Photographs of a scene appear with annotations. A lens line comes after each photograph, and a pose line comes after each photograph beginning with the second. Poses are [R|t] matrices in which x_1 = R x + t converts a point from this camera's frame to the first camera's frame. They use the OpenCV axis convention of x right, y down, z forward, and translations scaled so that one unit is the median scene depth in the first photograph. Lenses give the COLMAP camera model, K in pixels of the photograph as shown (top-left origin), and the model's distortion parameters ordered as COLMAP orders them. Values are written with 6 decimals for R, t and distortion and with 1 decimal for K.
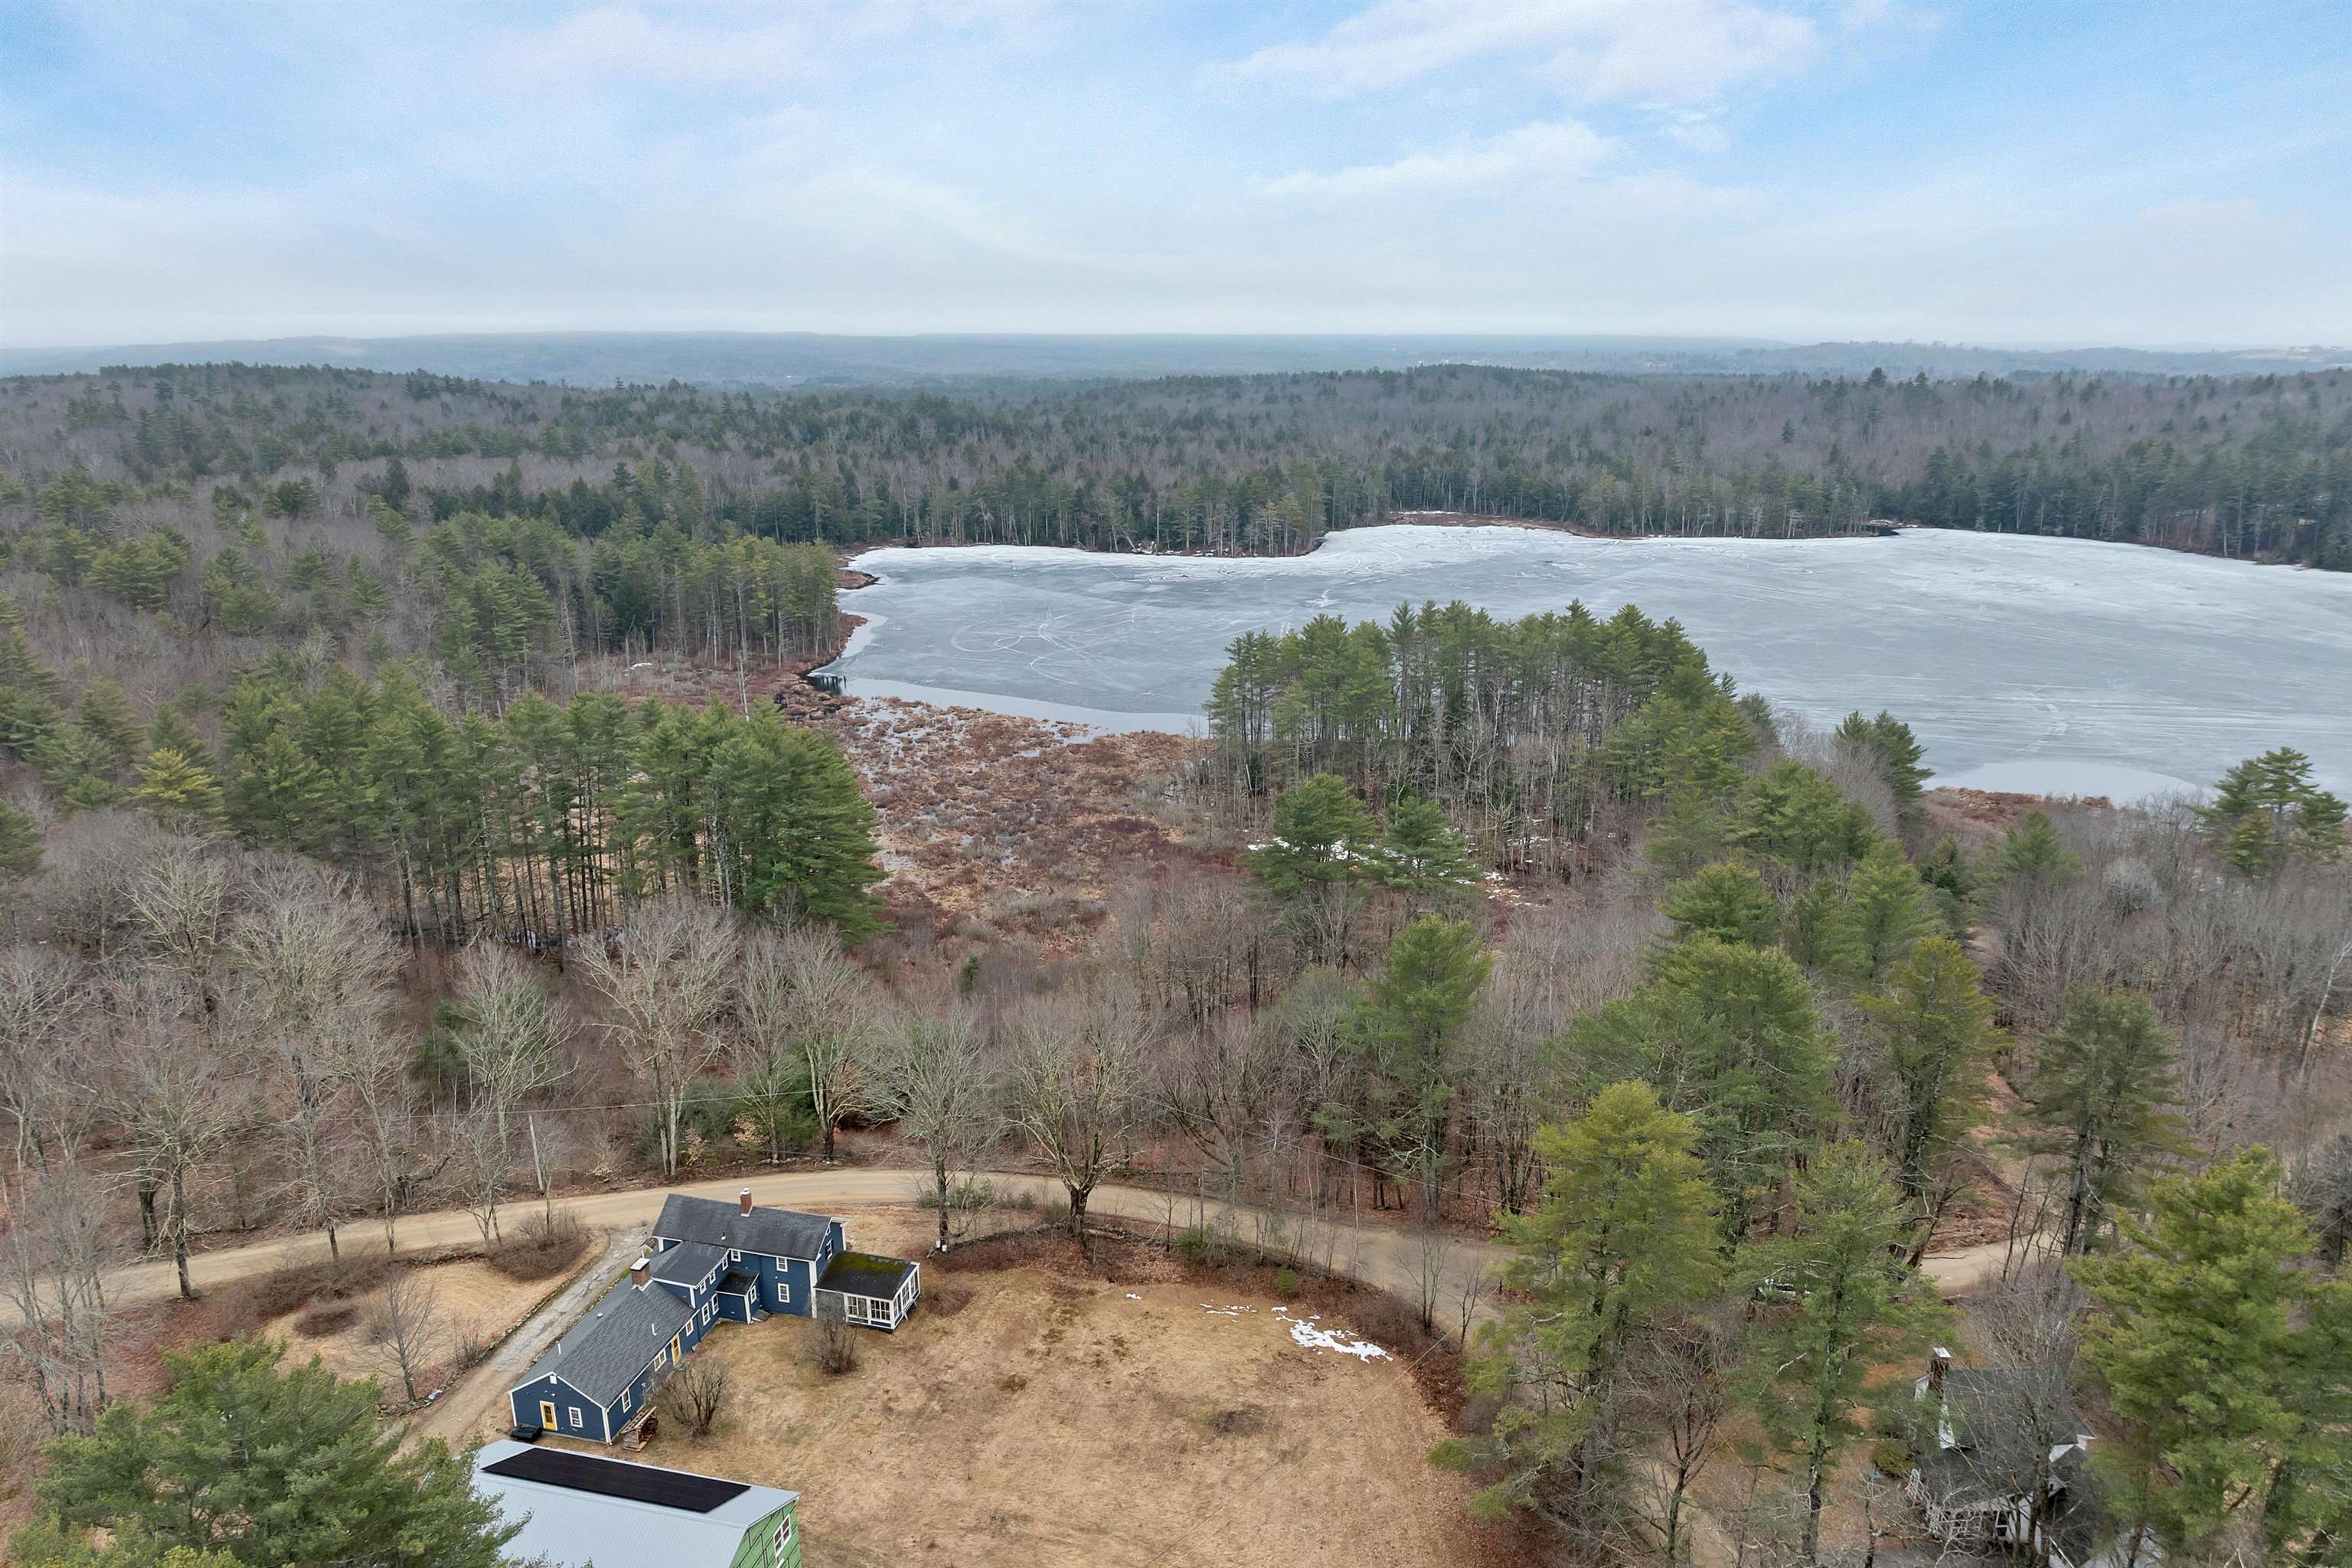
lens RADIAL K [[1719.2, 0, 1176.0], [0, 1719.2, 784.0], [0, 0, 1]] dist [-0.027449, -0.046896]
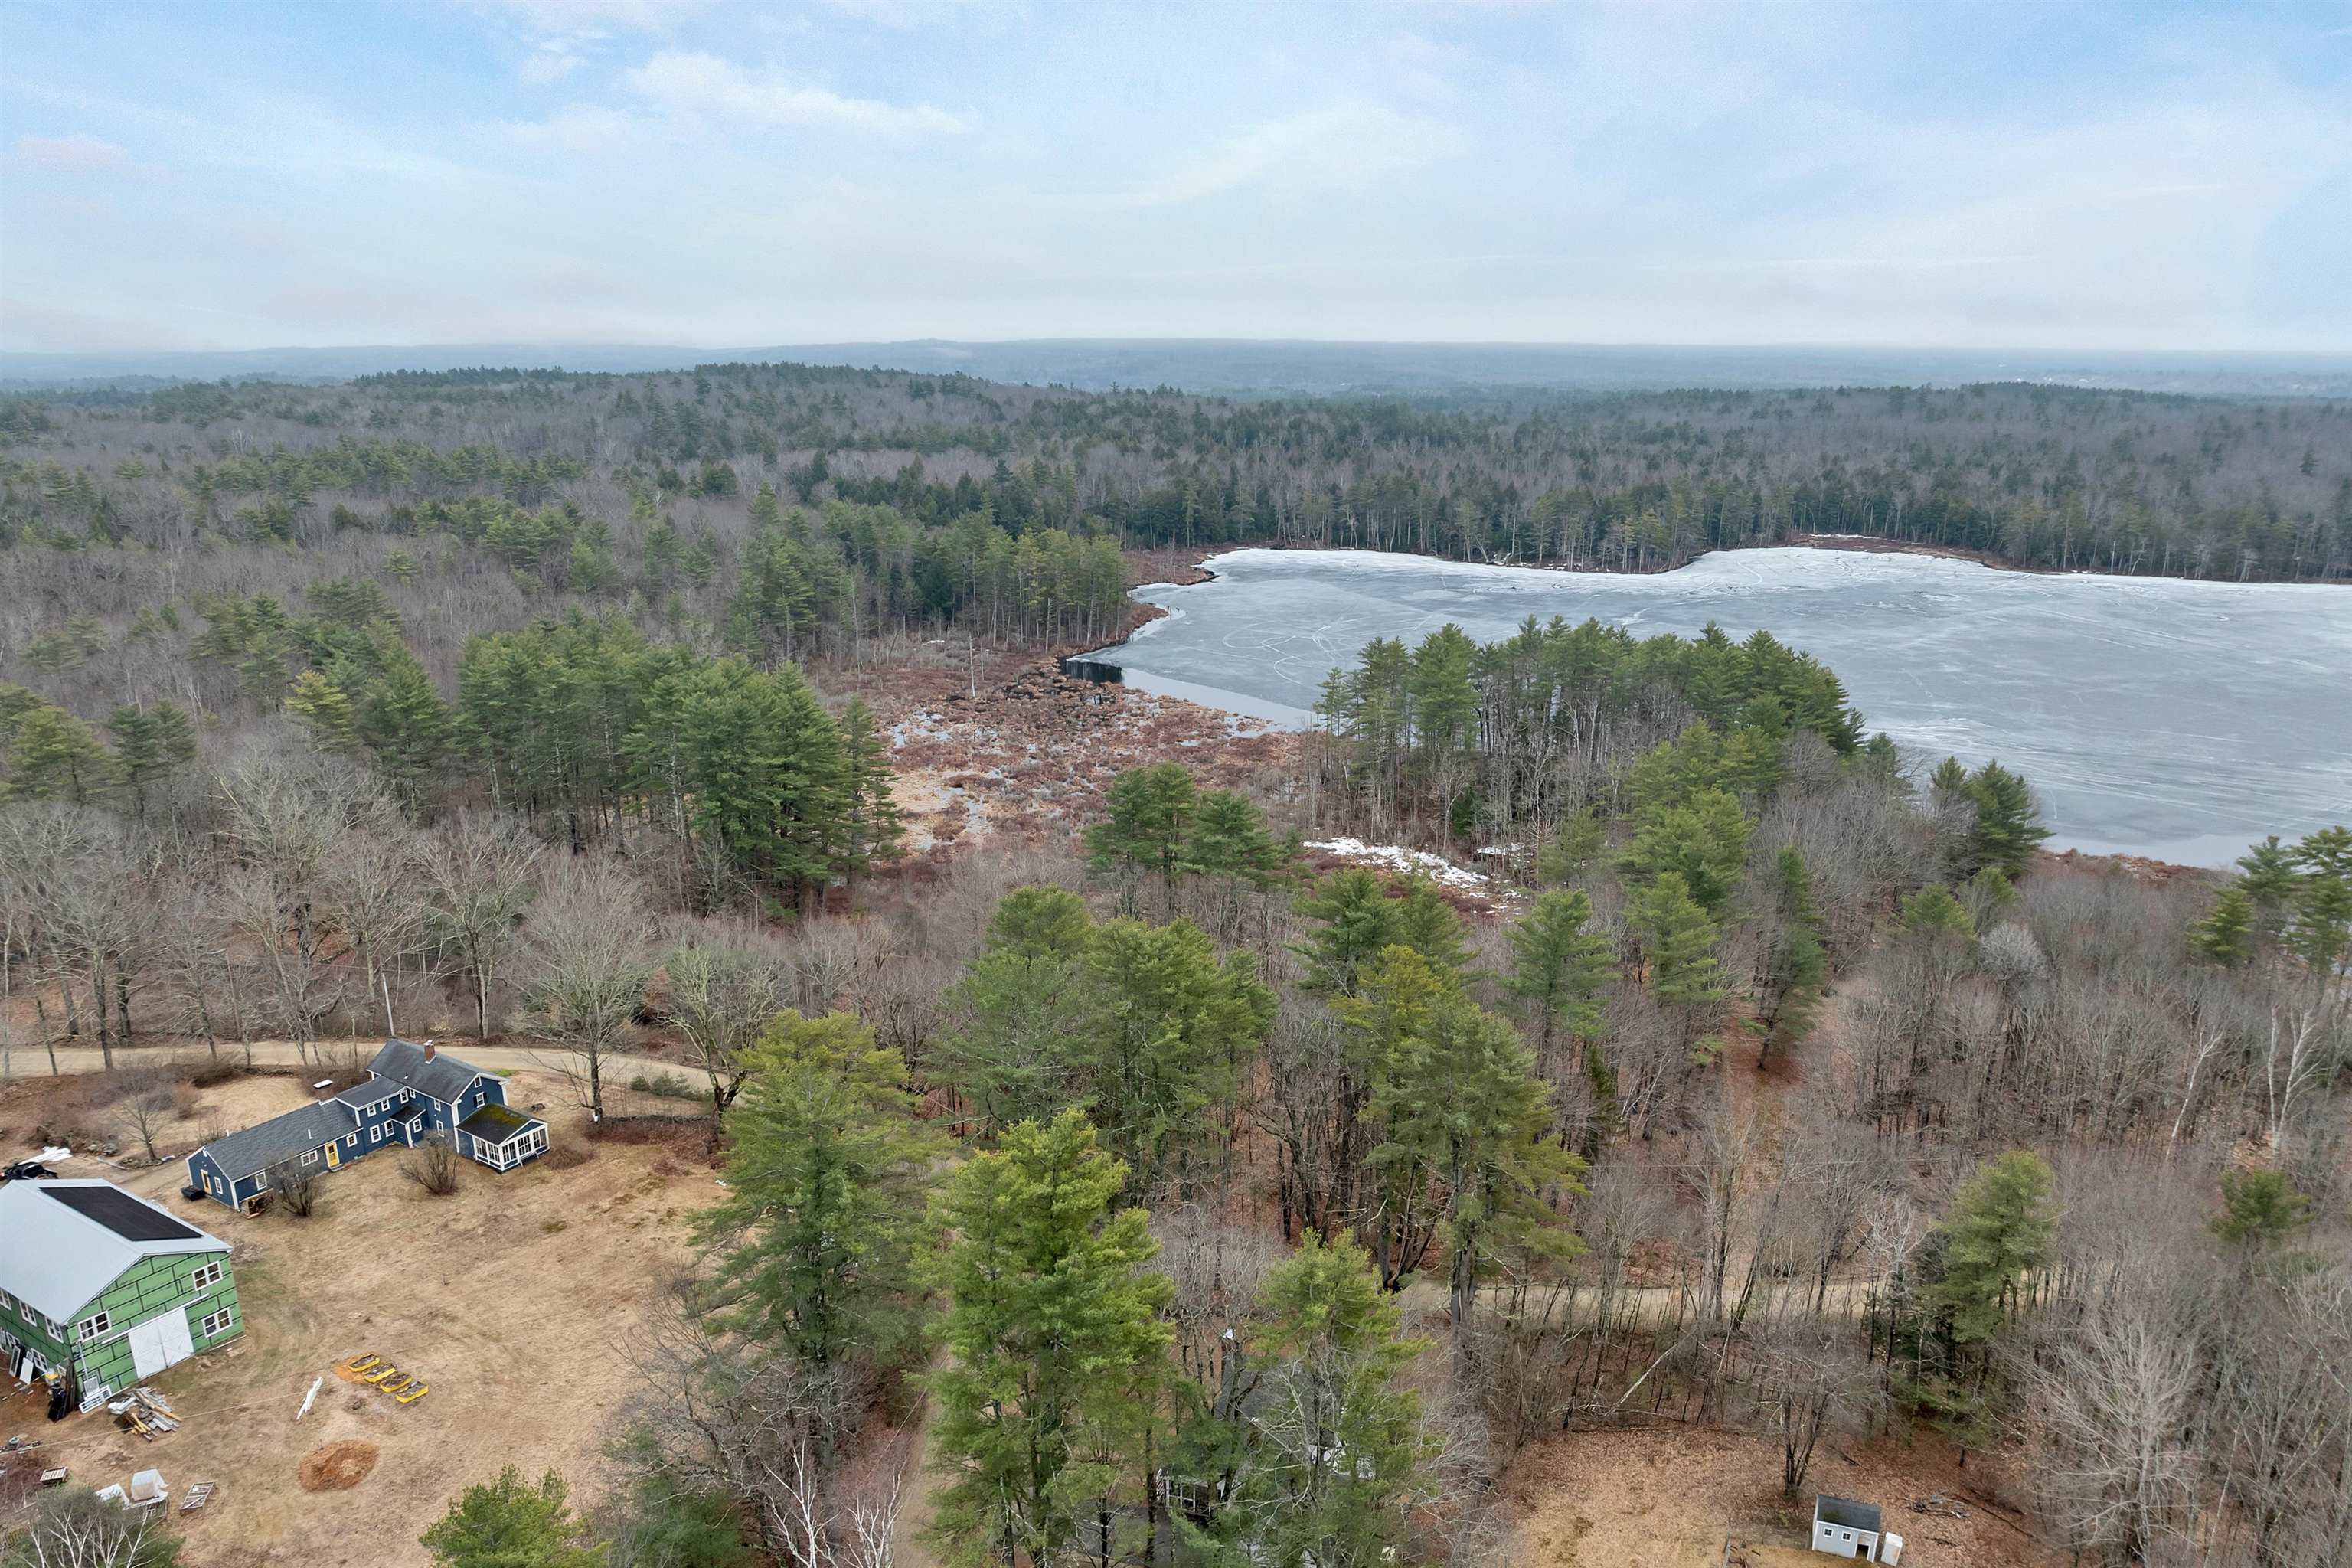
lens RADIAL K [[1719.2, 0, 1176.0], [0, 1719.2, 784.0], [0, 0, 1]] dist [-0.027449, -0.046896]
pose [[0.947520, 0.081855, -0.309041, 0.120740], [-0.083418, 0.996481, 0.008178, -0.000254], [0.308623, 0.018031, 0.951014, 0.000145]]
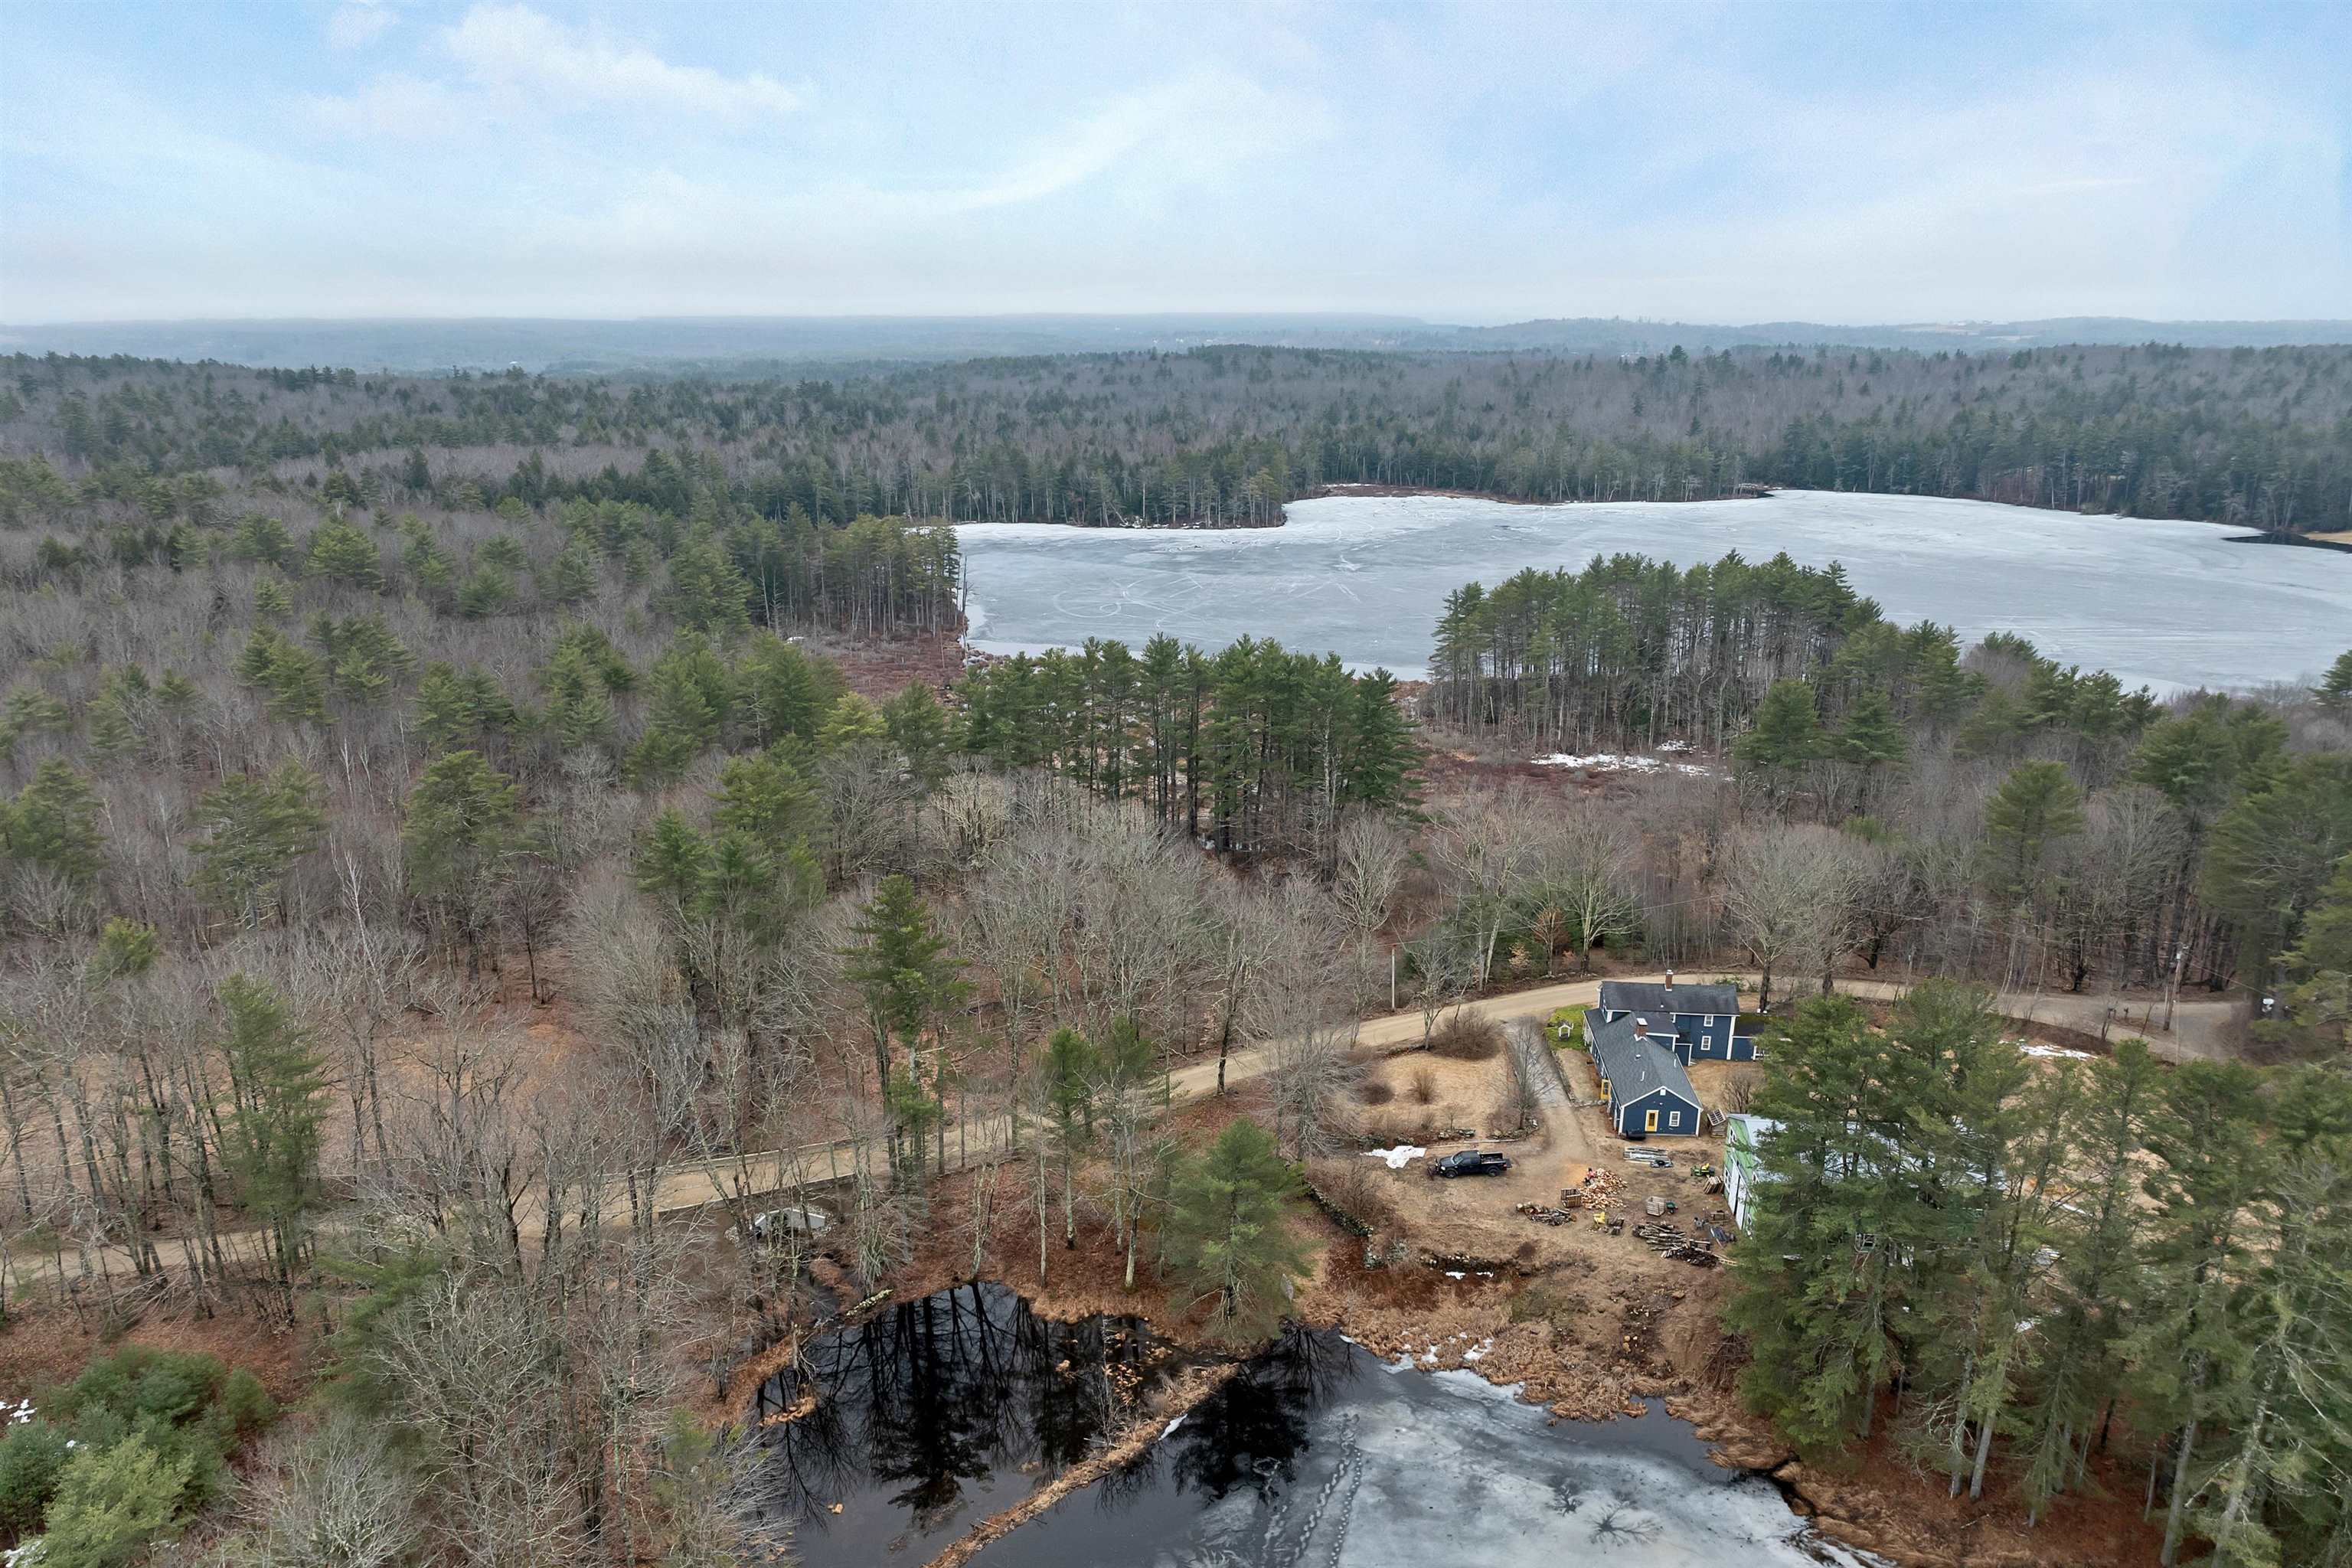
lens RADIAL K [[1719.2, 0, 1176.0], [0, 1719.2, 784.0], [0, 0, 1]] dist [-0.027449, -0.046896]
pose [[0.986271, -0.045939, 0.158618, -0.165074], [0.044215, 0.998919, 0.014381, 0.010239], [-0.159108, -0.007171, 0.987235, -0.054276]]
